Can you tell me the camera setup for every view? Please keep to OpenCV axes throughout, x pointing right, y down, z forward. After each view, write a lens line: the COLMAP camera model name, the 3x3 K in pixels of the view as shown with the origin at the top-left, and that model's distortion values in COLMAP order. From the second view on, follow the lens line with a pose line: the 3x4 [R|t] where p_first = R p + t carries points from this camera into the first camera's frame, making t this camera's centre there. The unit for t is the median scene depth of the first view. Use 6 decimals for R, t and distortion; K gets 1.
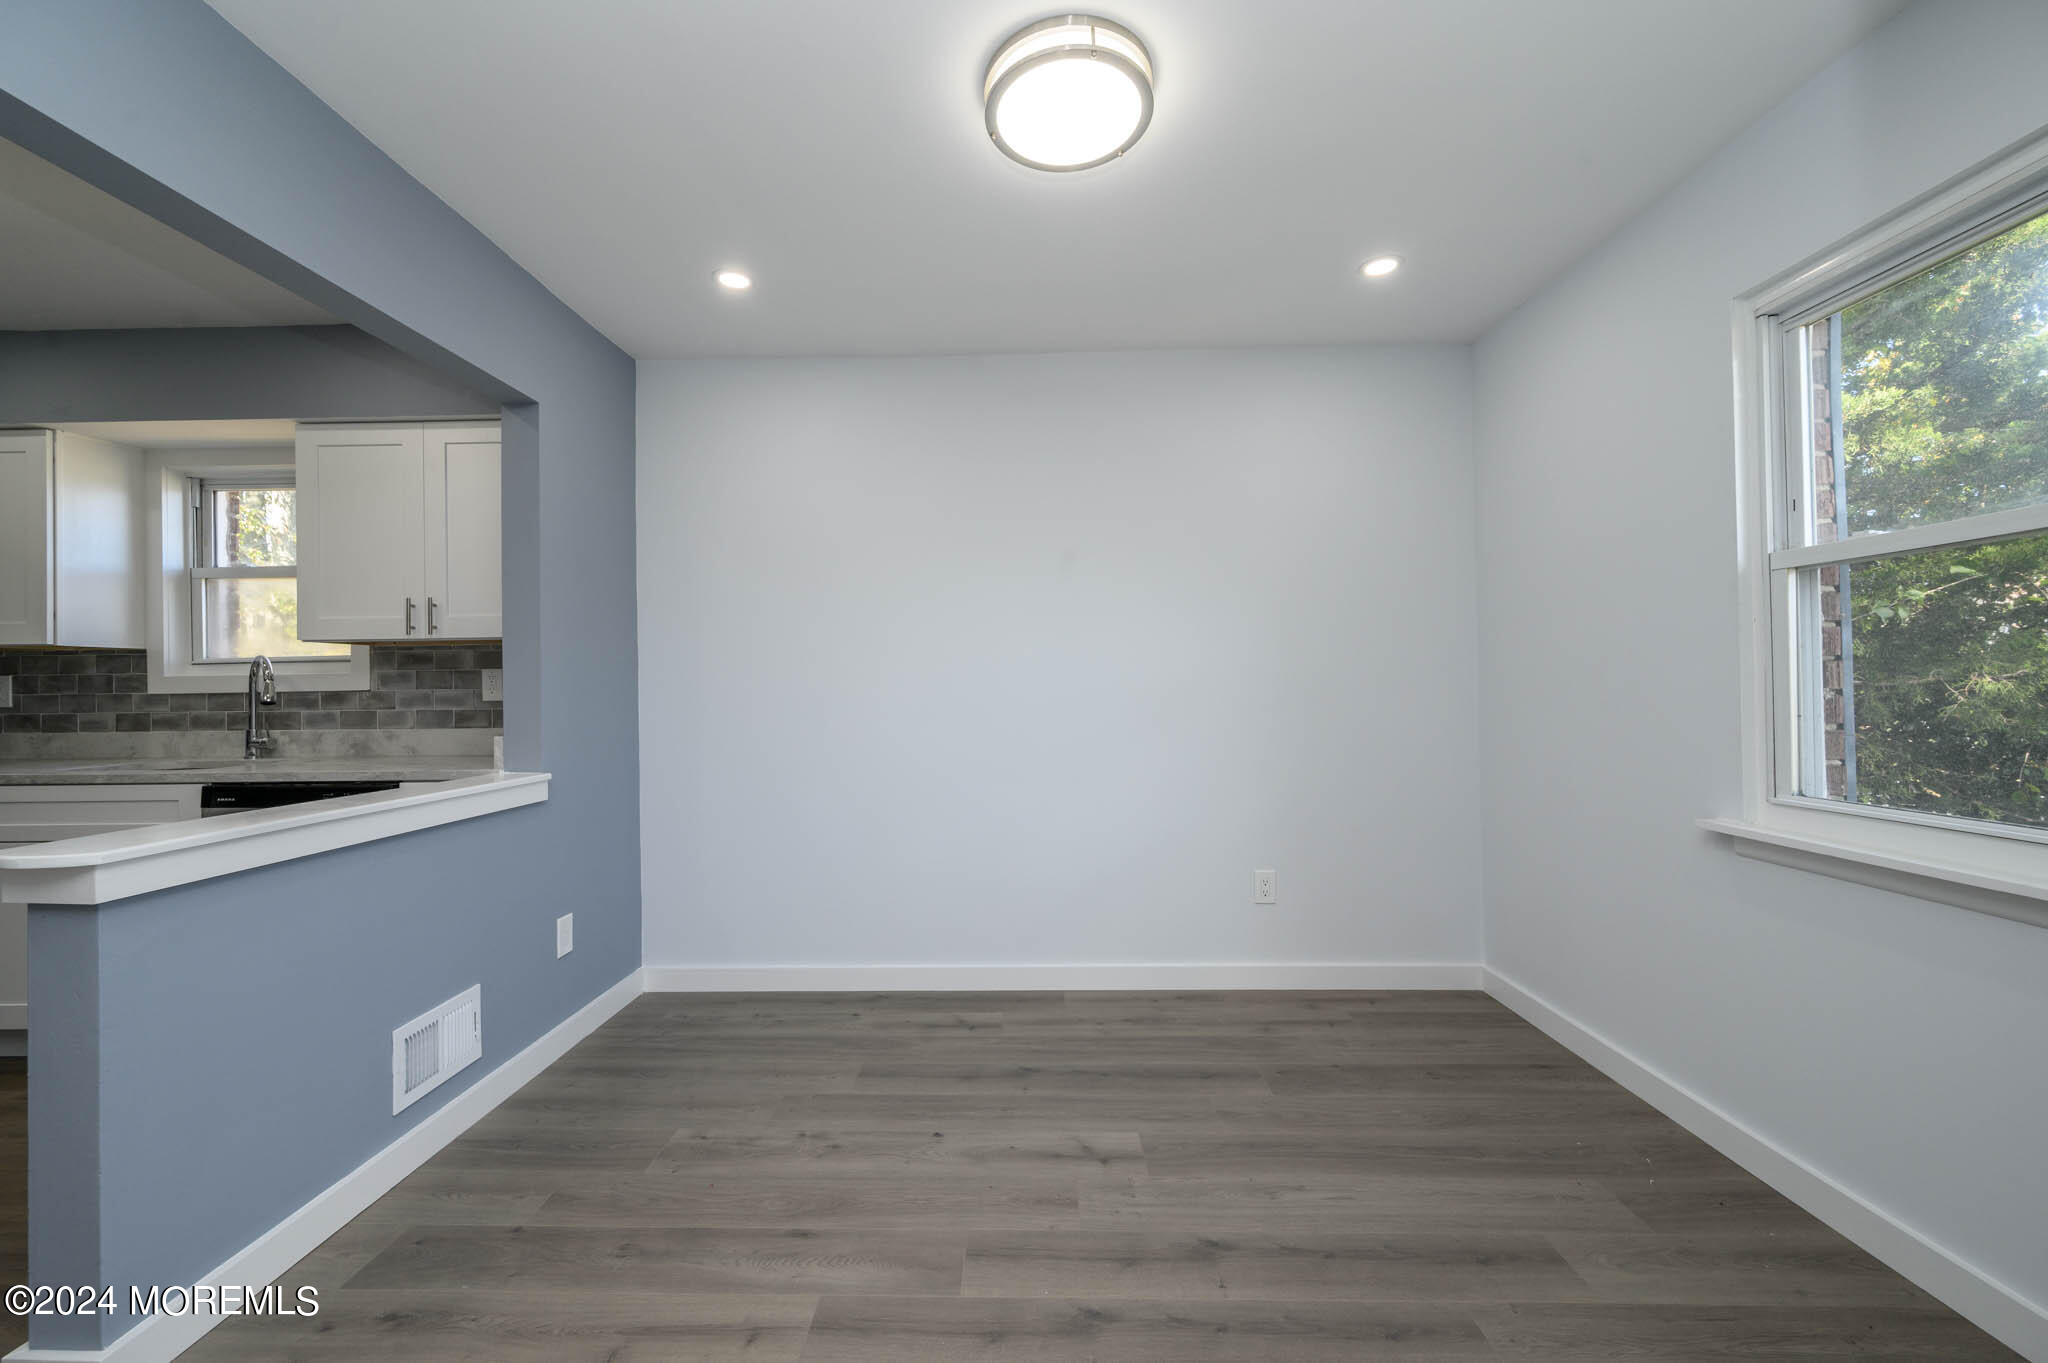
lens RADIAL K [[806.5, 0, 1014.1], [0, 806.5, 691.8], [0, 0, 1]] dist [0.000602, 0.000140]
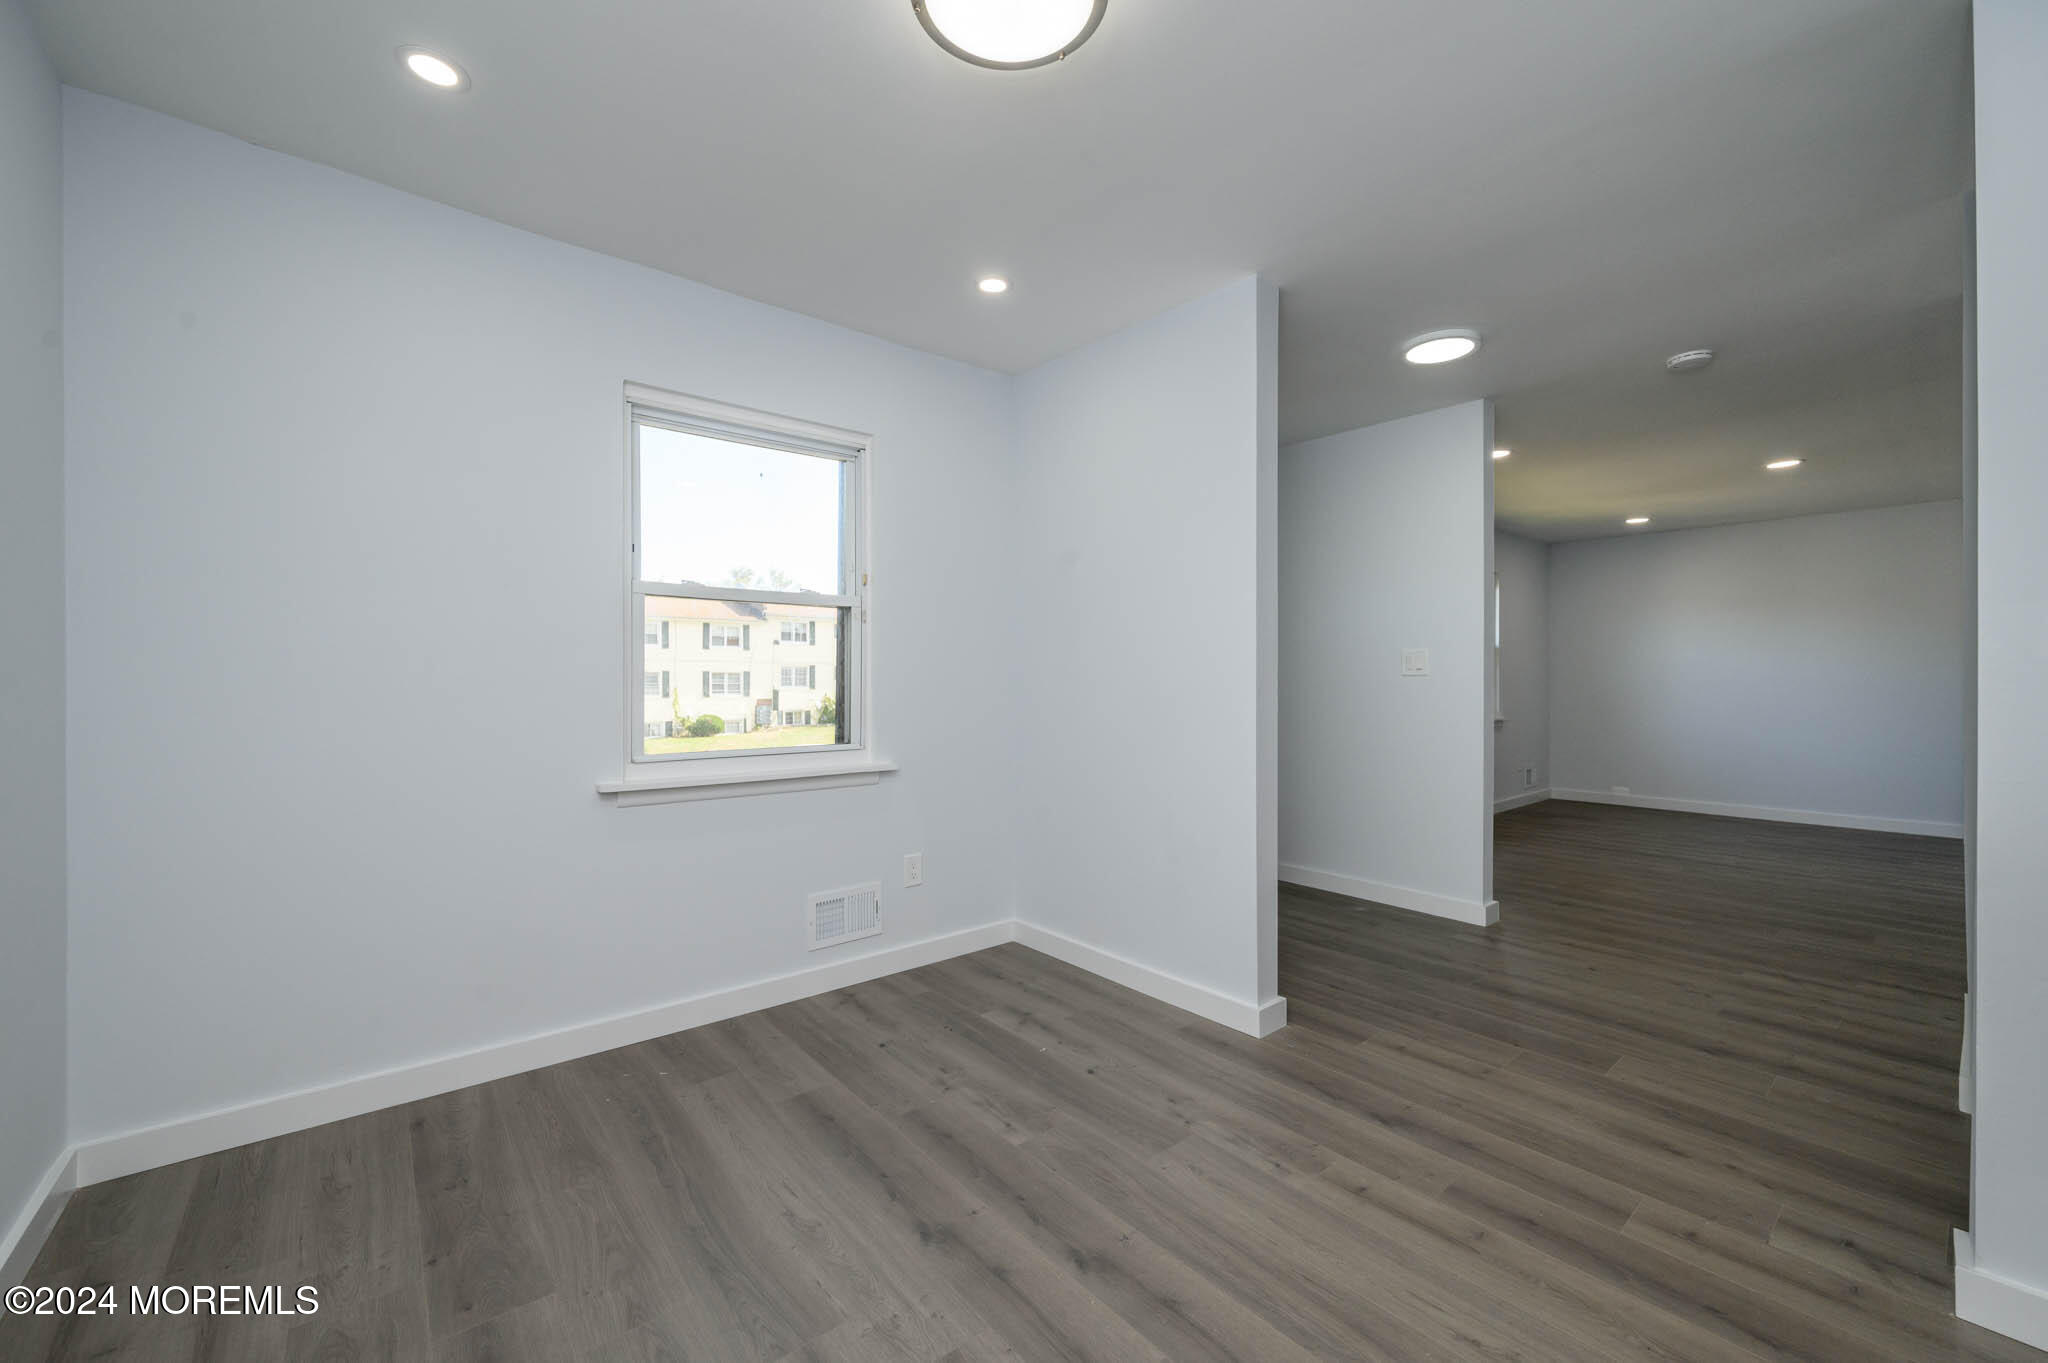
lens RADIAL K [[806.5, 0, 1030.0], [0, 806.5, 679.2], [0, 0, 1]] dist [0.000602, 0.000140]
pose [[-0.658682, 0.007766, 0.752381, -0.446347], [0.006675, 0.999968, -0.004477, 0.006393], [-0.752391, 0.002074, -0.658713, 1.180495]]
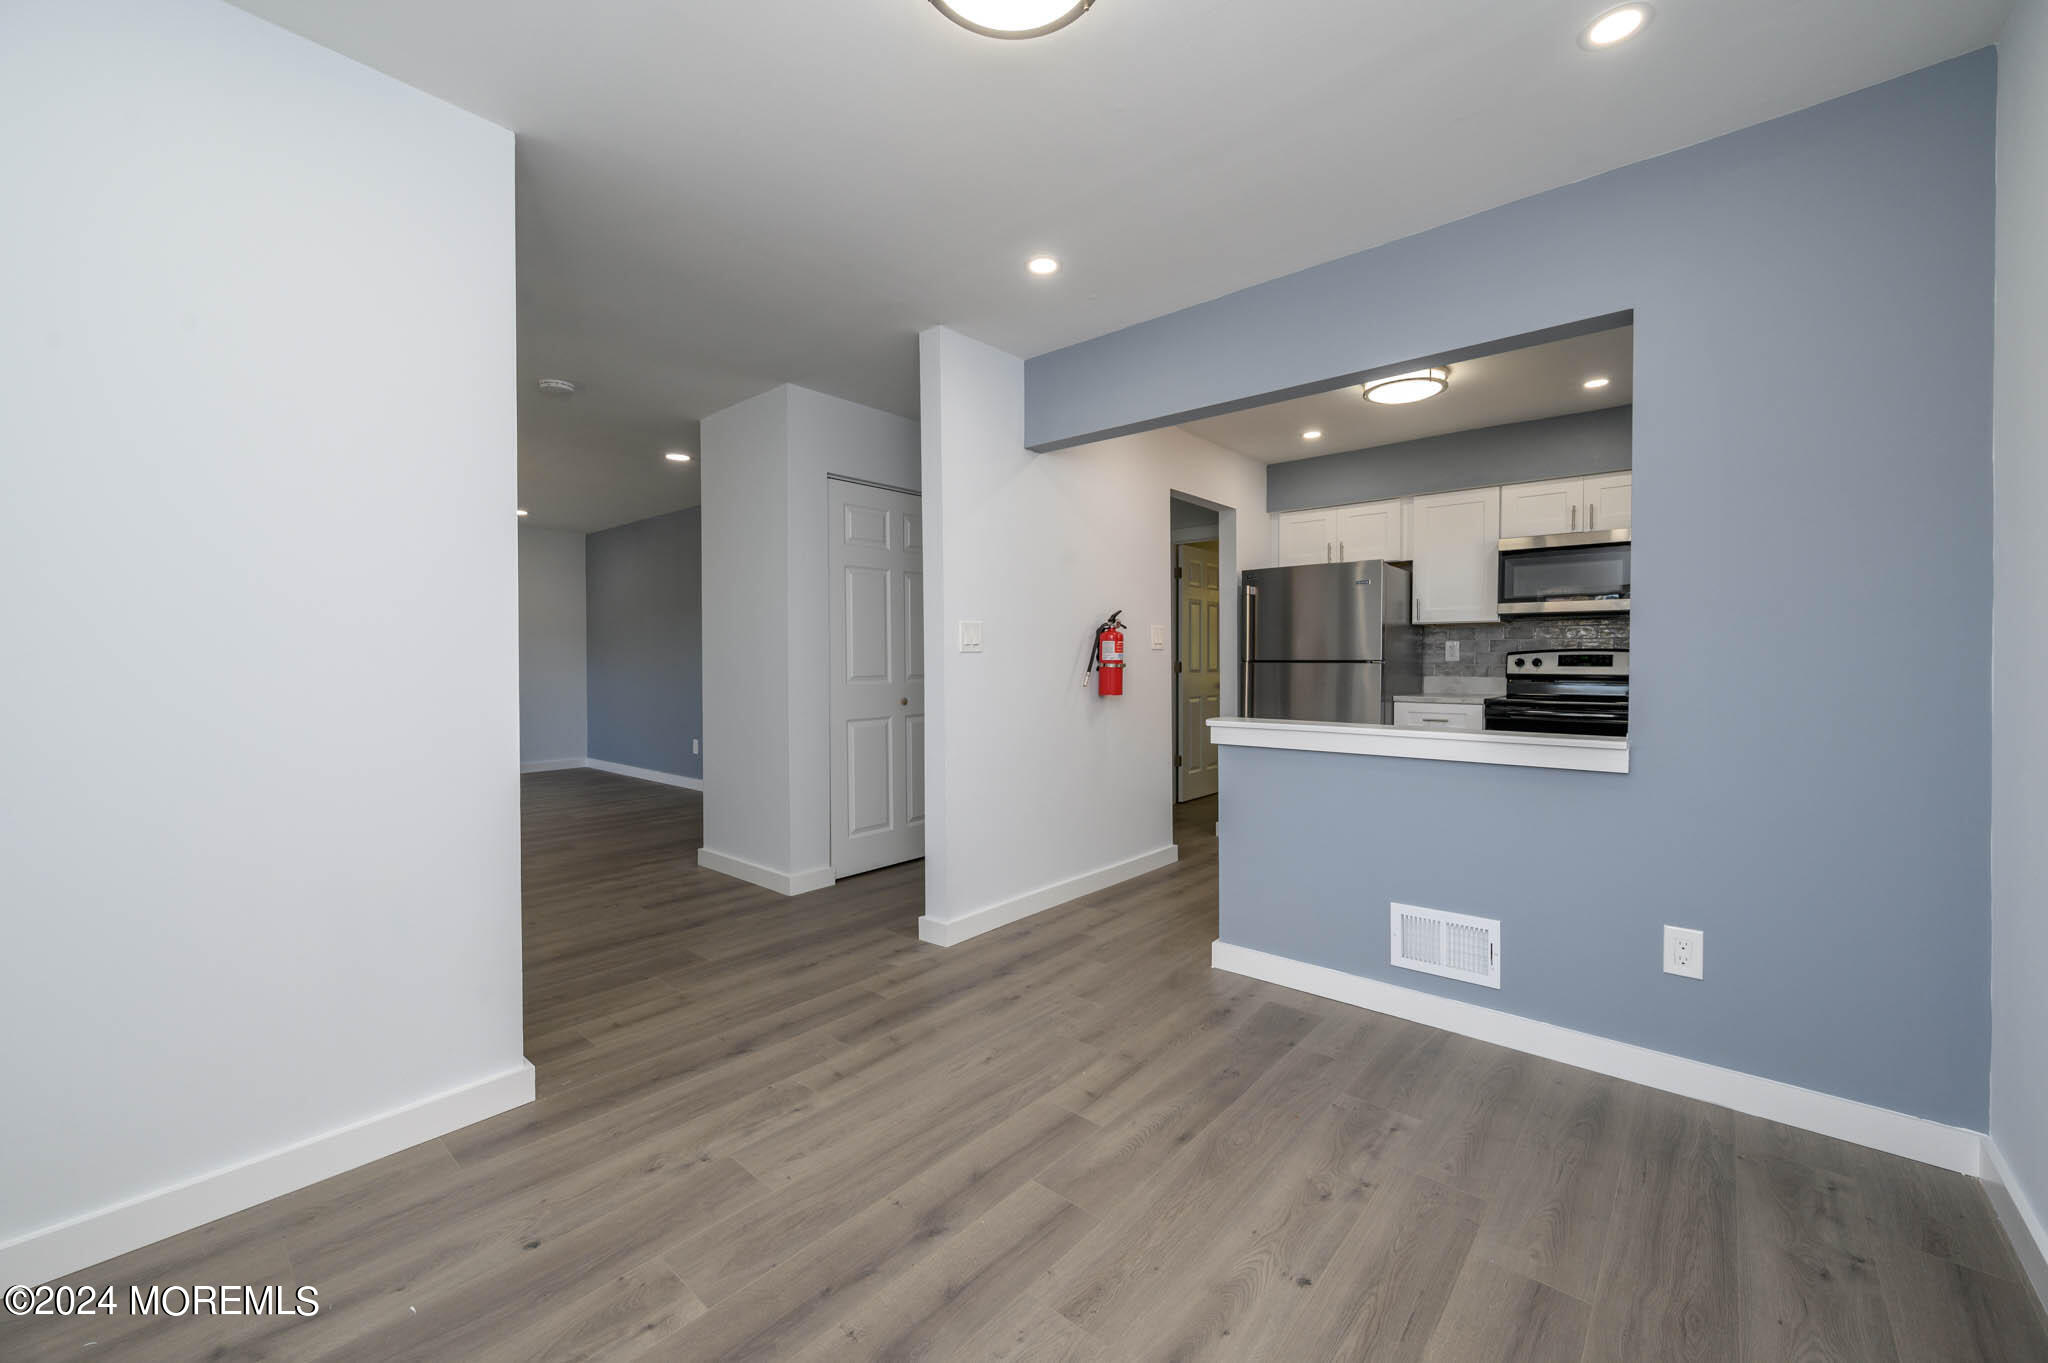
lens RADIAL K [[806.5, 0, 1013.5], [0, 806.5, 679.5], [0, 0, 1]] dist [0.000602, 0.000140]
pose [[-0.645110, 0.027323, -0.763601, 0.556180], [0.003913, 0.999465, 0.032457, 0.005262], [0.764080, 0.017950, -0.644872, 1.185906]]
